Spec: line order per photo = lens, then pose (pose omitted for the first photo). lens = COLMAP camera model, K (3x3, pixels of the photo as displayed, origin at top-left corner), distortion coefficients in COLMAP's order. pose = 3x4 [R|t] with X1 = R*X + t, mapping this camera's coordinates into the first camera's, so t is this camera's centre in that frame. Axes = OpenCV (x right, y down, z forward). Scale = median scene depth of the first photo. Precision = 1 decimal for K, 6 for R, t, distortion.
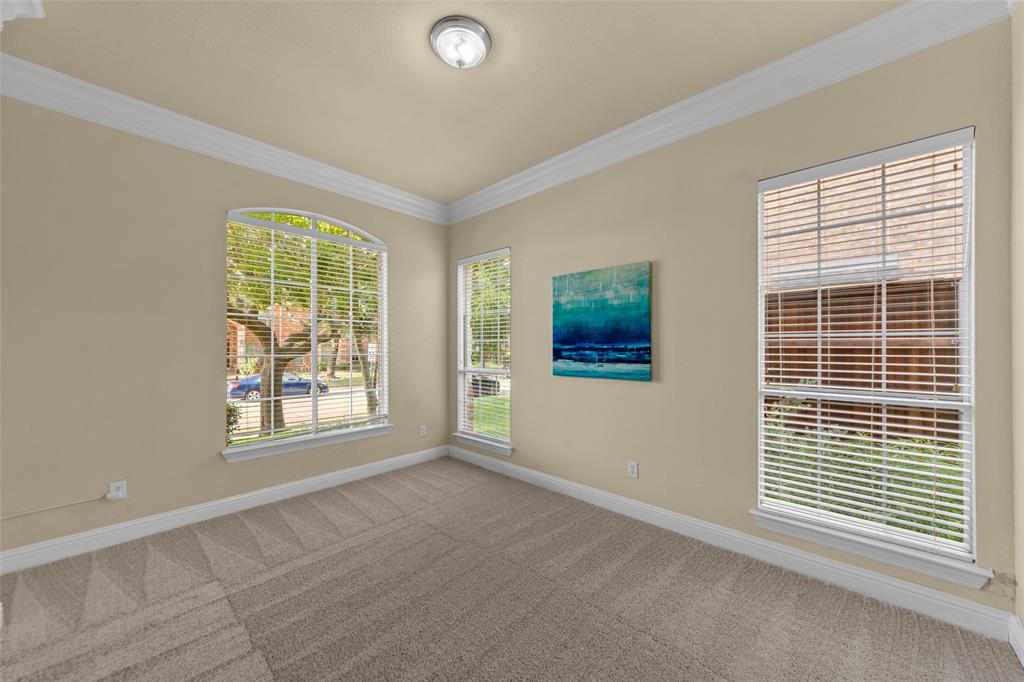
lens RADIAL K [[369.6, 0, 512.6], [0, 369.6, 344.3], [0, 0, 1]] dist [-0.001689, 0.000021]
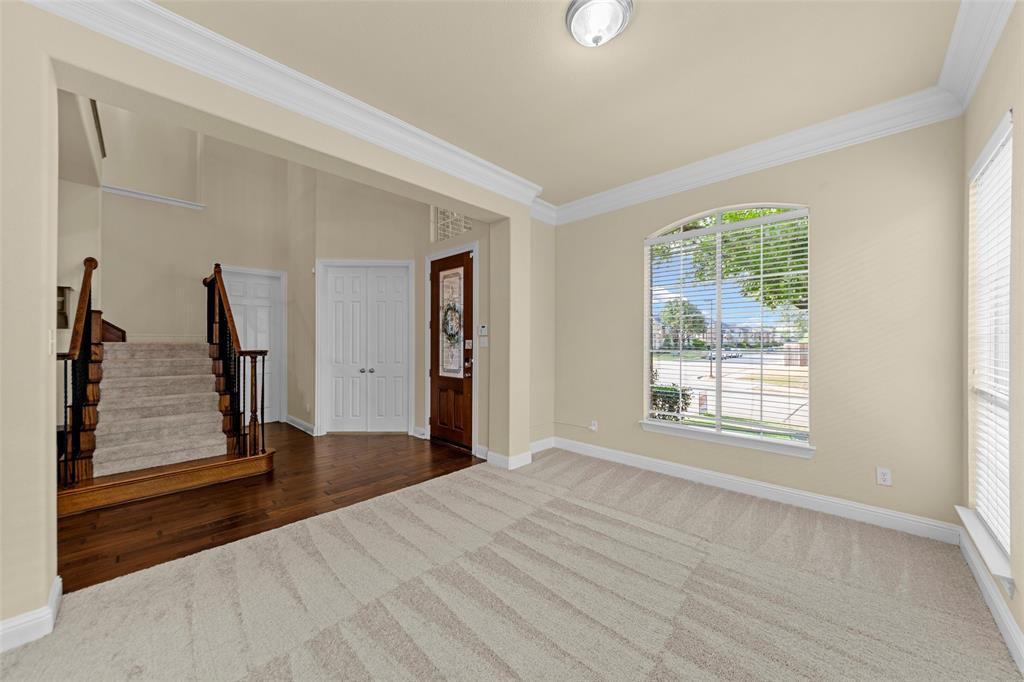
lens RADIAL K [[369.6, 0, 512.6], [0, 369.6, 344.3], [0, 0, 1]] dist [-0.001689, 0.000021]
pose [[-0.008314, 0.006275, -0.999946, 0.545250], [0.004627, 0.999970, 0.006237, 0.004239], [0.999955, -0.004575, -0.008343, 0.540092]]
